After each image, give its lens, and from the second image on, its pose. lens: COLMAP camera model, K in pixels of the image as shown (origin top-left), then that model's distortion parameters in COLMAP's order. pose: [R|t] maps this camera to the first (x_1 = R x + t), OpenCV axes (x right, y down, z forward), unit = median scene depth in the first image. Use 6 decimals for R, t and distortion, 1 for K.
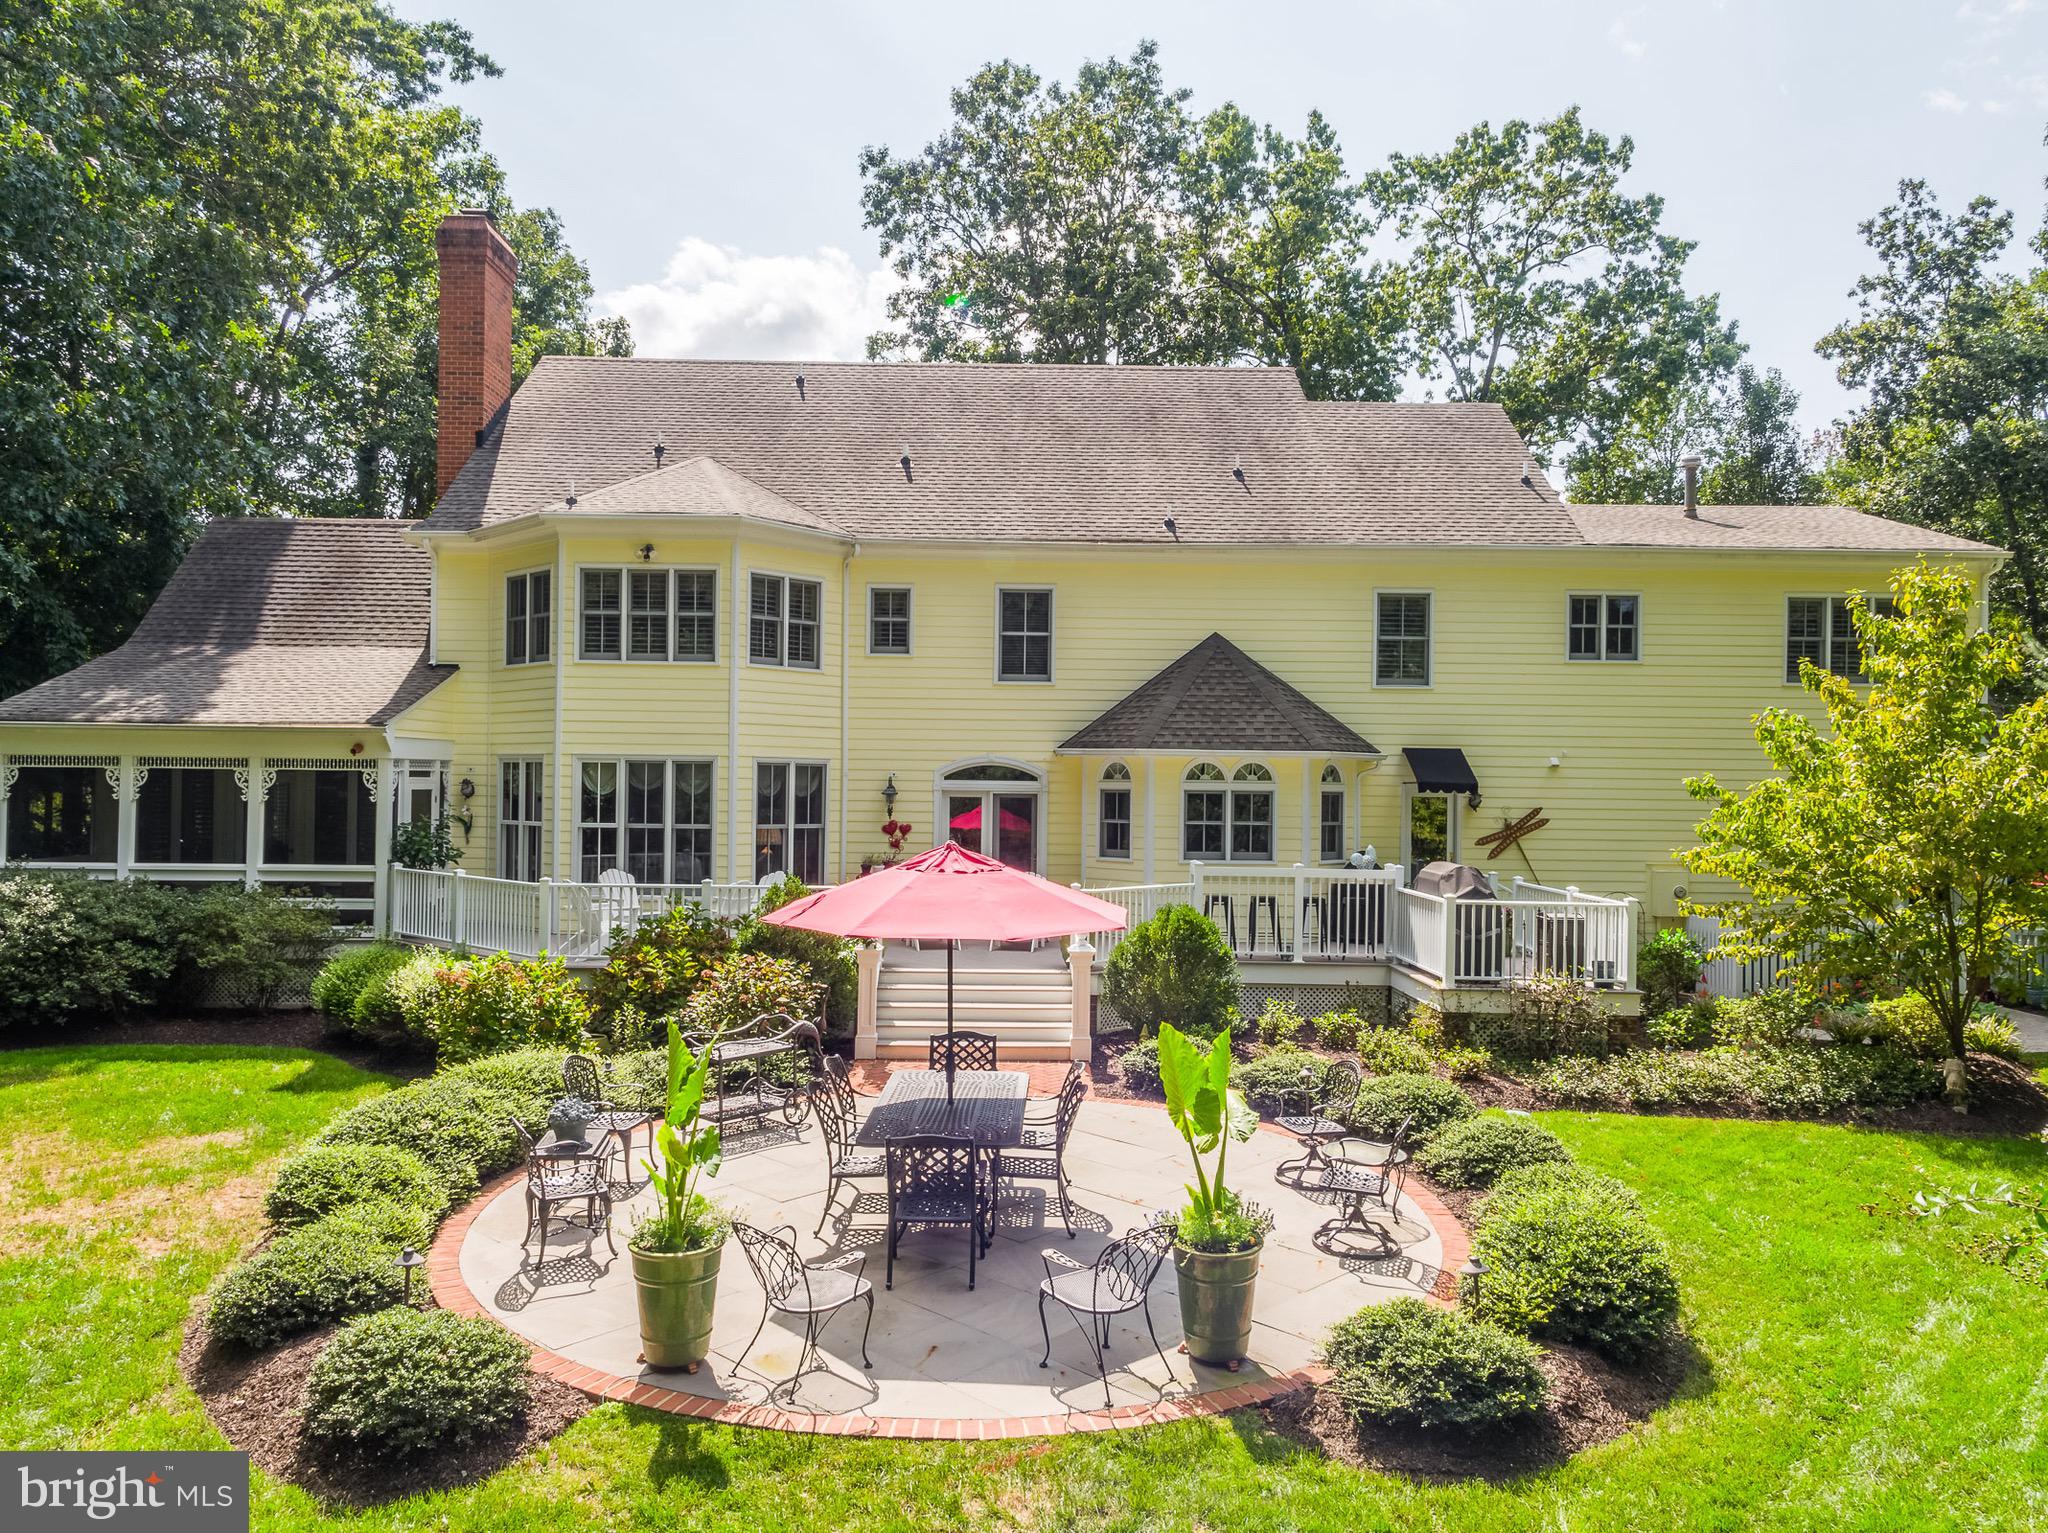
lens RADIAL K [[1446.2, 0, 1021.7], [0, 1446.2, 772.4], [0, 0, 1]] dist [0.002937, 0.003500]
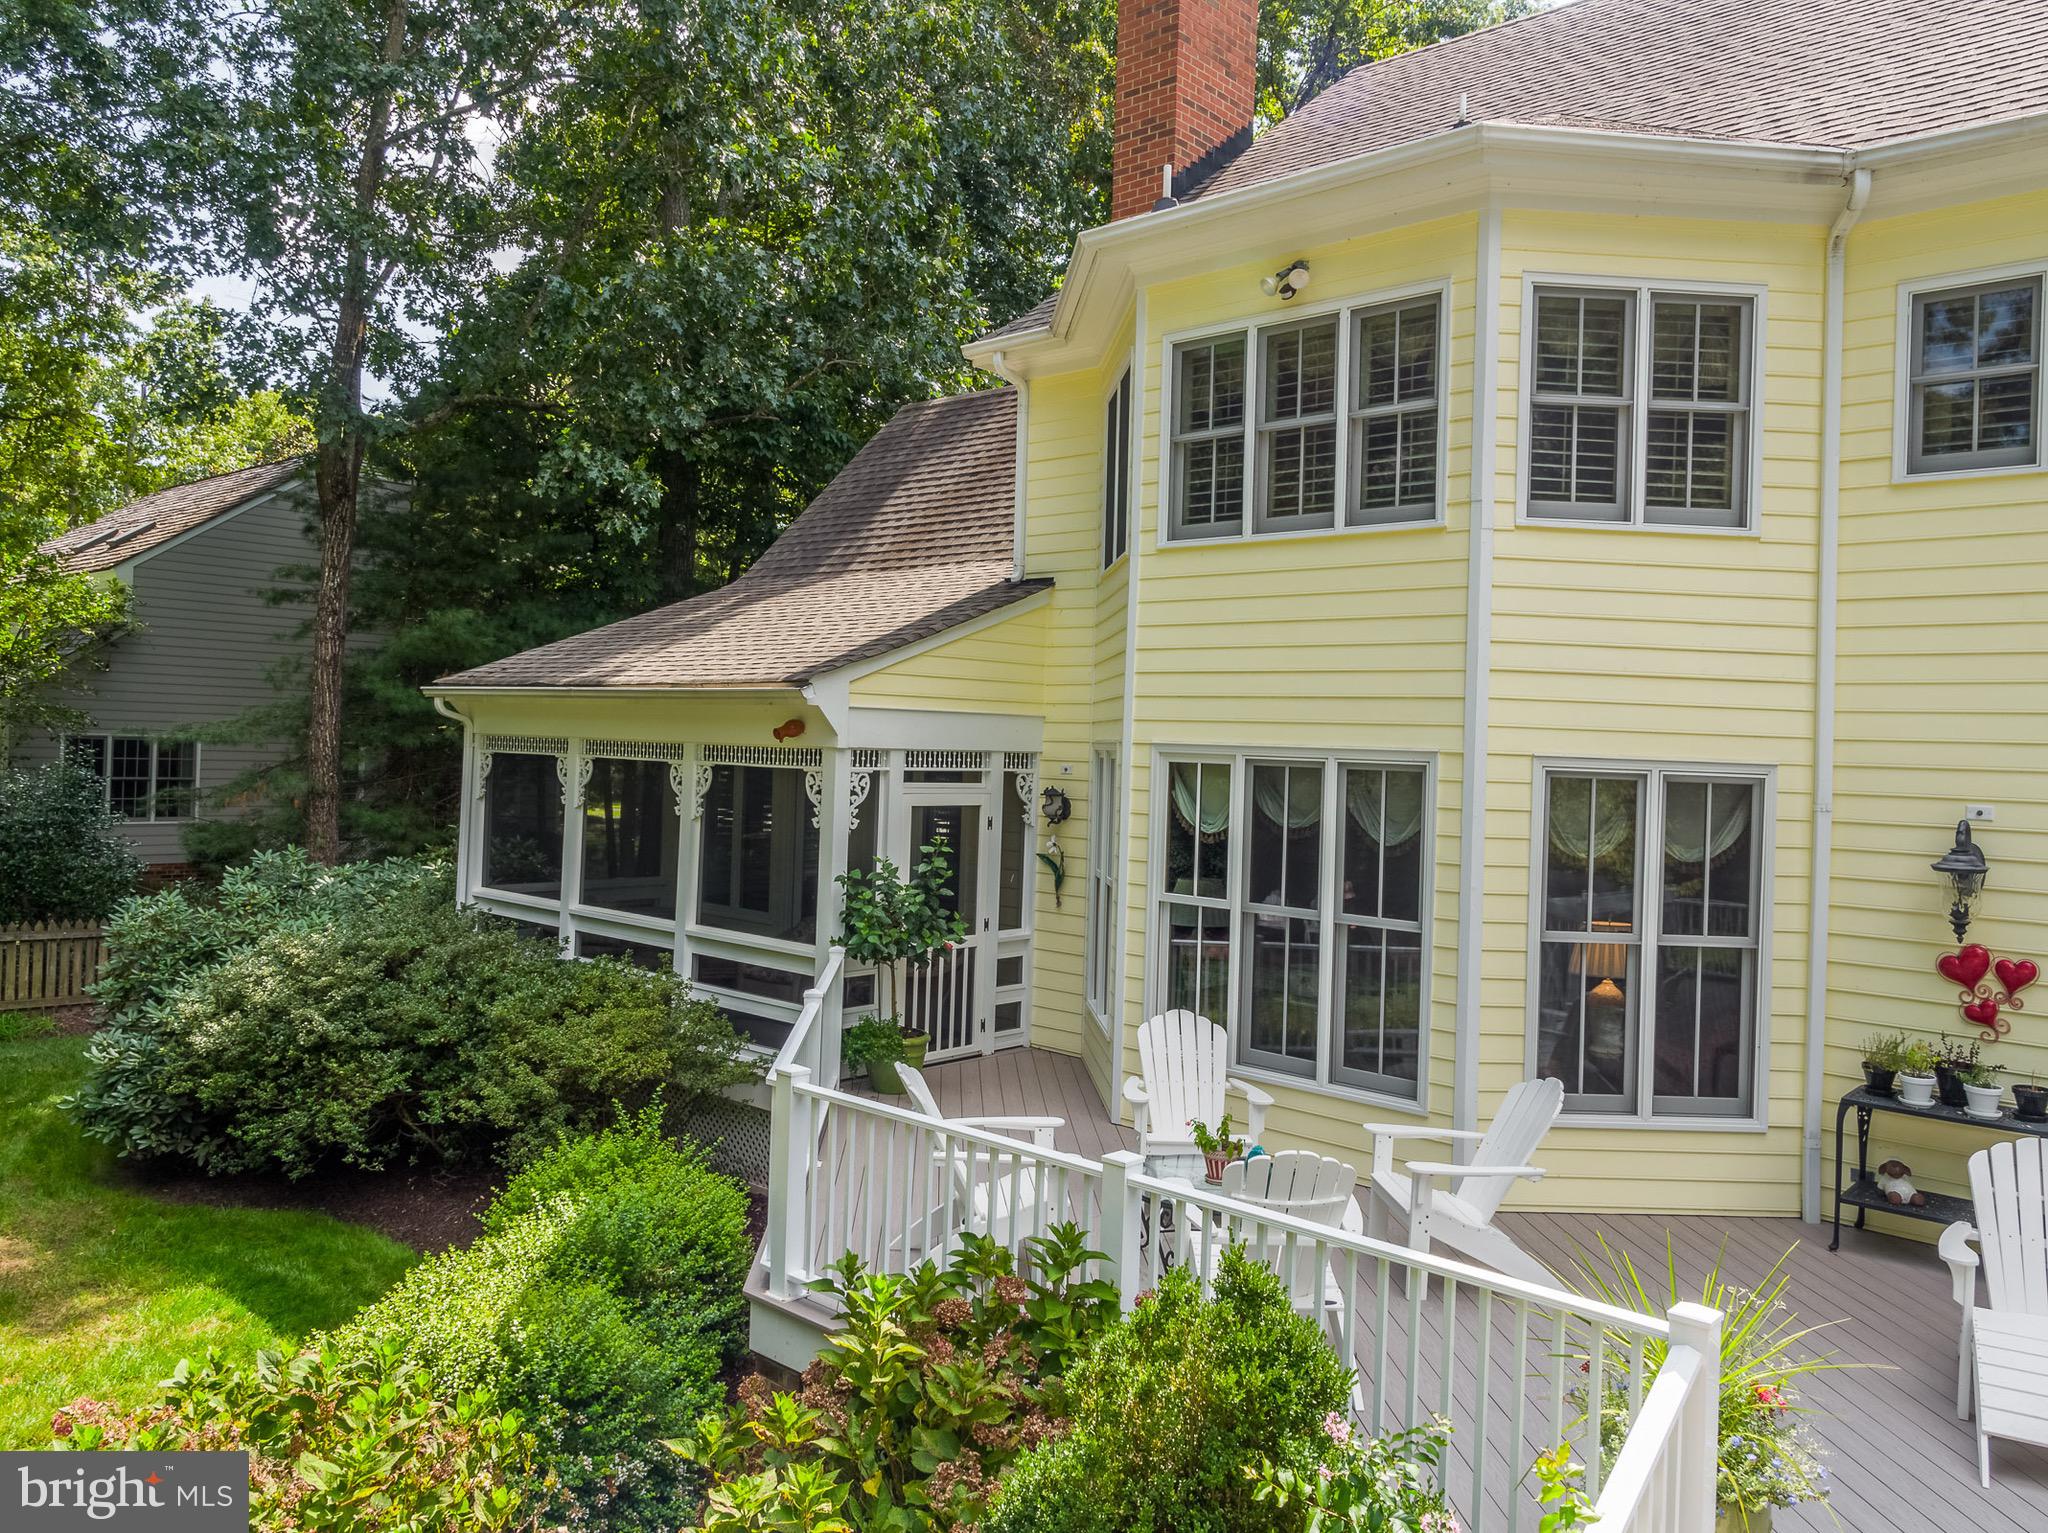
lens RADIAL K [[1486.3, 0, 1029.1], [0, 1486.3, 727.0], [0, 0, 1]] dist [0.004735, 0.005194]
pose [[0.735210, 0.004942, -0.677822, -0.014055], [-0.020024, 0.999695, -0.014431, -0.010256], [0.677544, 0.024183, 0.735085, 0.619695]]
